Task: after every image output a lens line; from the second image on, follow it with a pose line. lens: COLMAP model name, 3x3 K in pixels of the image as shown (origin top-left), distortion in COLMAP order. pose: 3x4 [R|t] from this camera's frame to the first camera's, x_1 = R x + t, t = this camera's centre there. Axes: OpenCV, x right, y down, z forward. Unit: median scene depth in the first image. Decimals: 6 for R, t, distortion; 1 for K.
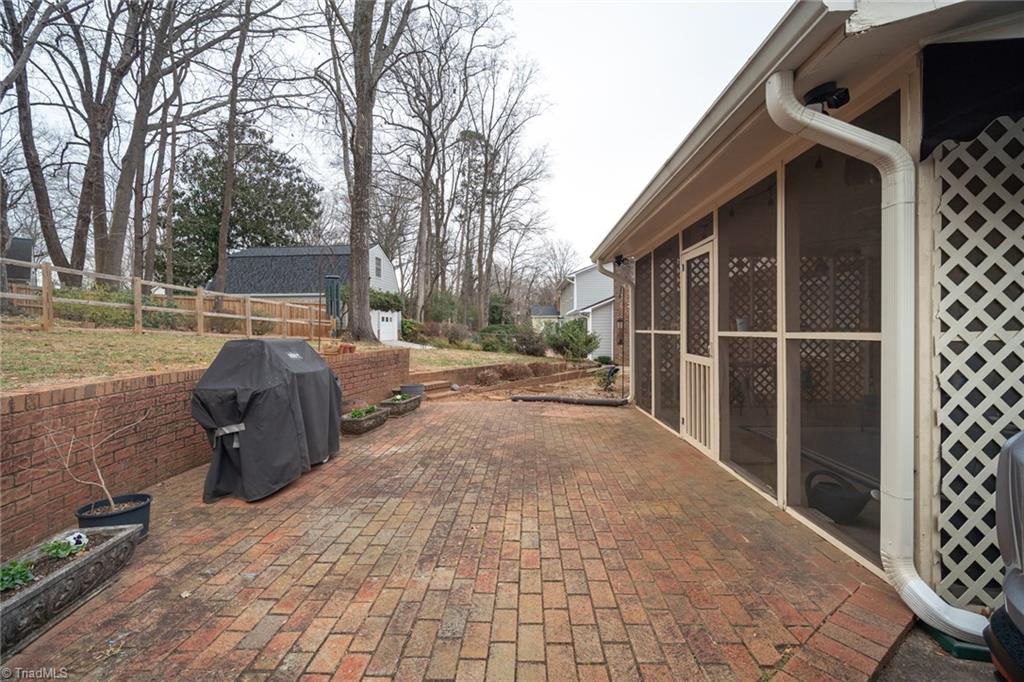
lens RADIAL K [[440.3, 0, 511.4], [0, 440.3, 337.8], [0, 0, 1]] dist [0.000801, 0.000553]
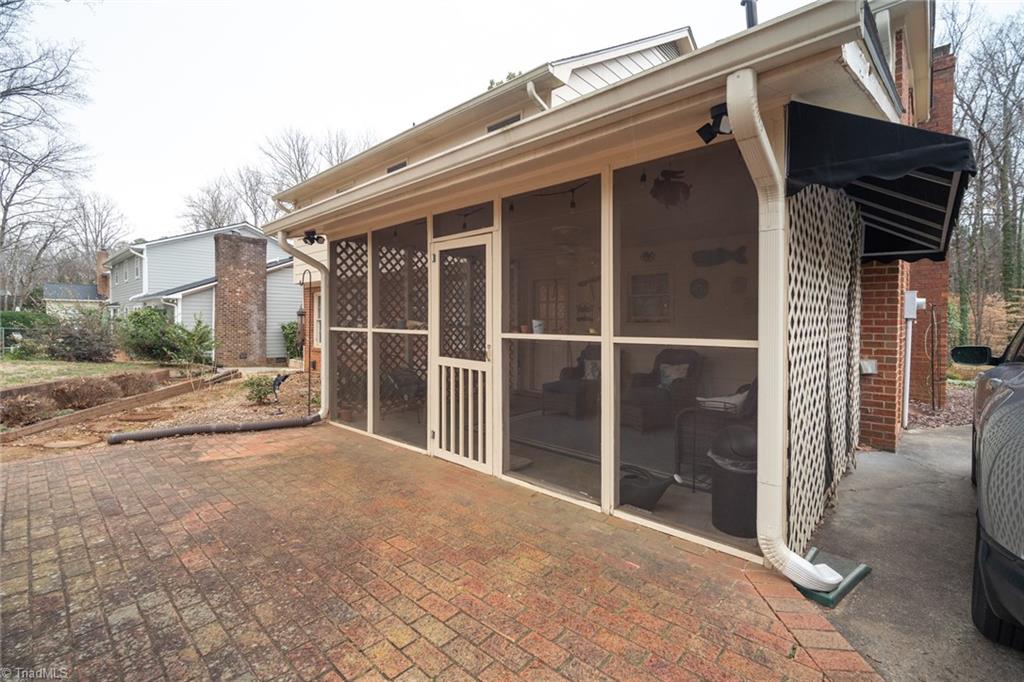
lens RADIAL K [[448.7, 0, 517.8], [0, 448.7, 327.0], [0, 0, 1]] dist [0.002924, 0.000596]
pose [[0.642794, 0.003033, 0.766033, -0.209728], [0.002496, 0.999979, -0.006054, -0.020189], [-0.766035, 0.005803, 0.642773, 0.355494]]
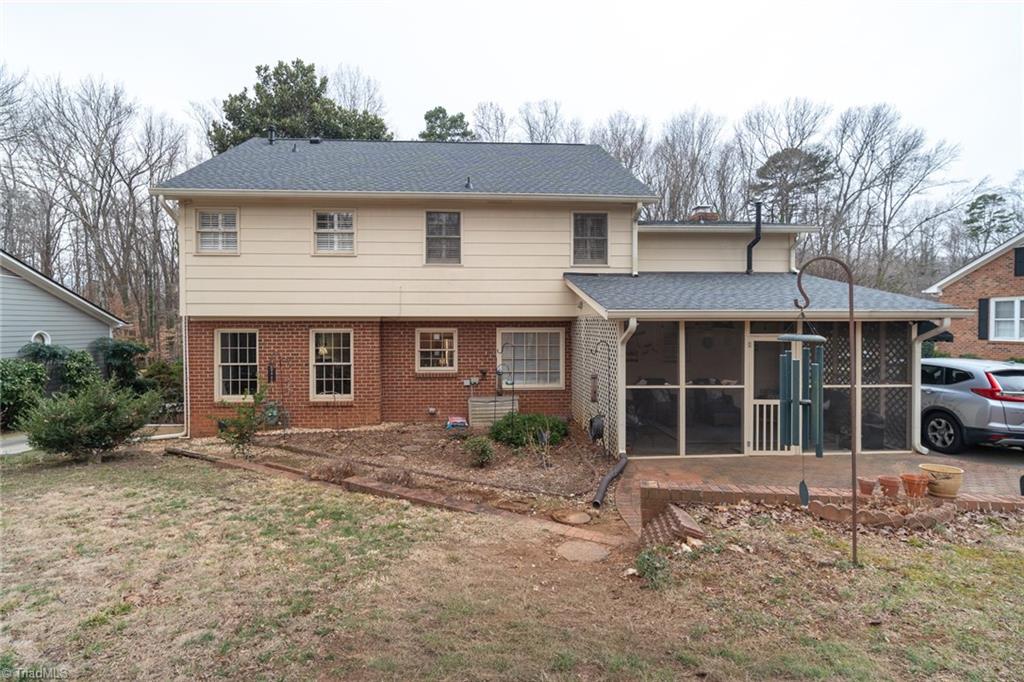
lens RADIAL K [[493.2, 0, 495.9], [0, 493.2, 328.0], [0, 0, 1]] dist [0.003386, 0.000243]
pose [[-0.087149, -0.002502, 0.996192, -1.456953], [0.019933, 0.999792, 0.004255, -0.280972], [-0.995996, 0.020228, -0.087081, 2.363315]]
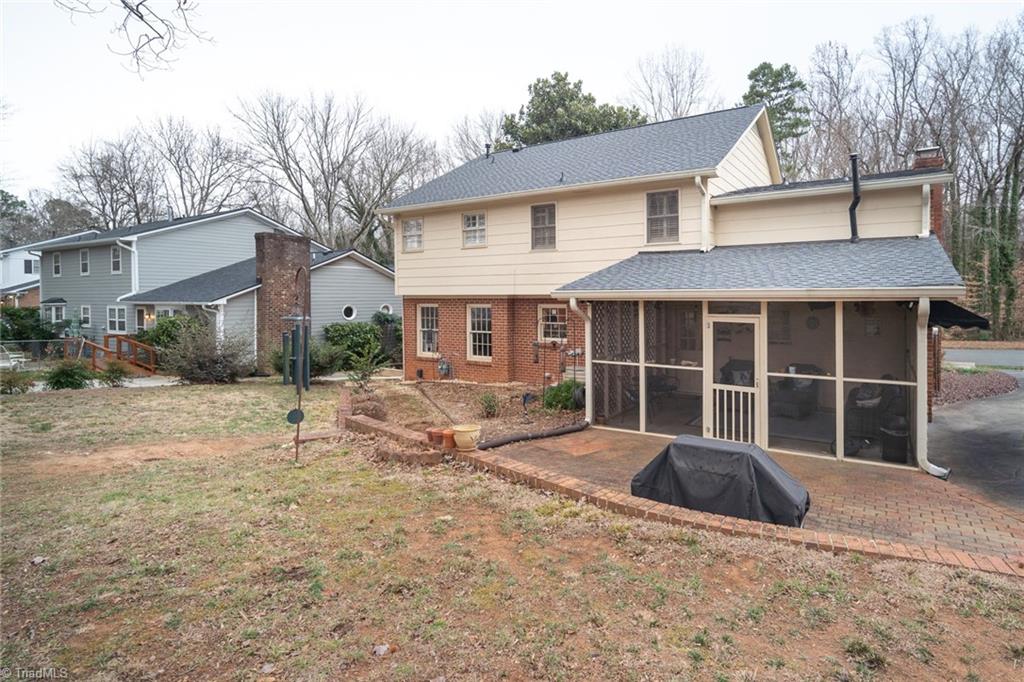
lens RADIAL K [[514.2, 0, 591.7], [0, 514.2, 303.4], [0, 0, 1]] dist [0.003227, 0.000586]
pose [[0.461229, -0.009024, 0.887235, -1.517310], [0.018069, 0.999836, 0.000776, -0.278955], [-0.887097, 0.015673, 0.461316, 0.643932]]
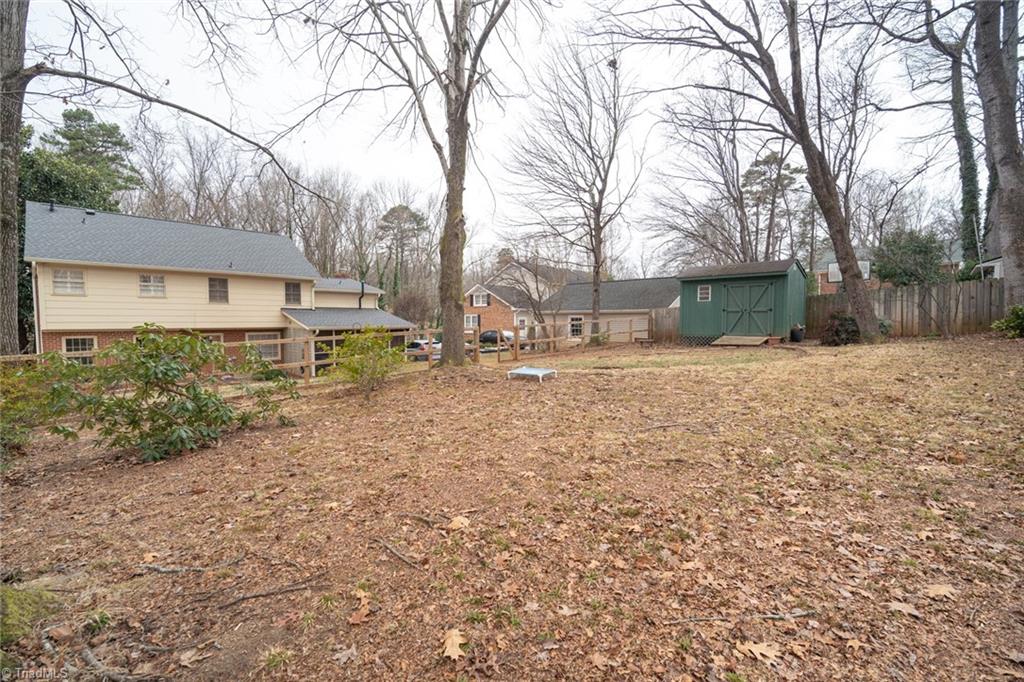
lens RADIAL K [[440.3, 0, 511.4], [0, 440.3, 337.8], [0, 0, 1]] dist [0.000801, 0.000553]
pose [[-0.741401, -0.021844, 0.670707, -4.612814], [0.017346, 0.998512, 0.051695, -0.426105], [-0.670838, 0.049961, -0.739919, 3.904214]]
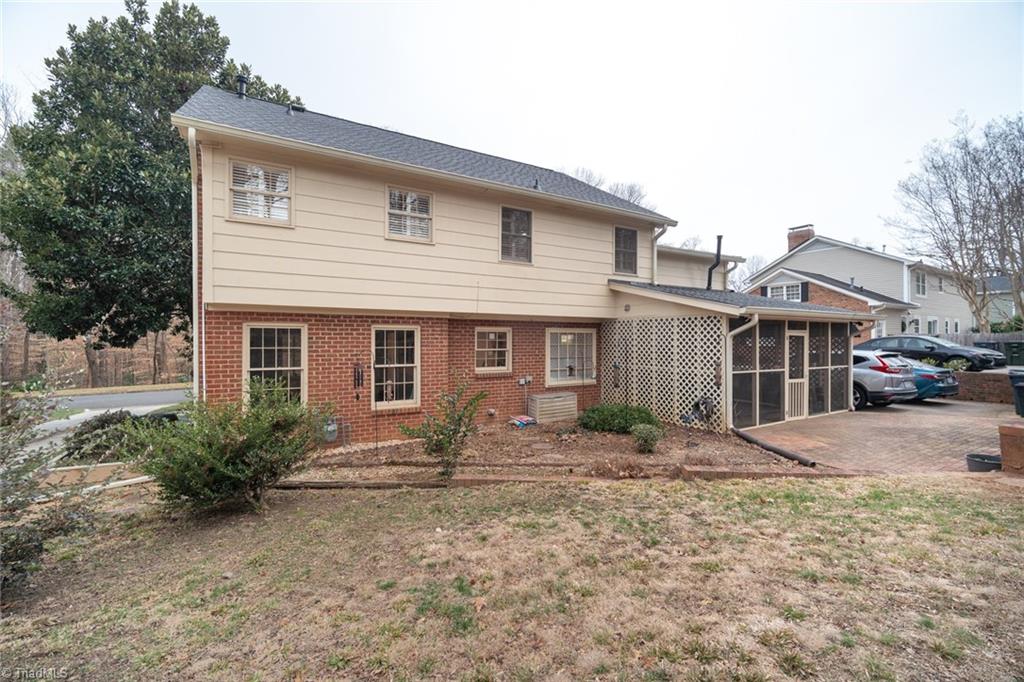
lens RADIAL K [[440.3, 0, 511.4], [0, 440.3, 337.8], [0, 0, 1]] dist [0.000801, 0.000553]
pose [[-0.543751, 0.010517, 0.839180, -0.742228], [0.017612, 0.999844, -0.001119, -0.210720], [-0.839061, 0.014171, -0.543852, 3.728599]]
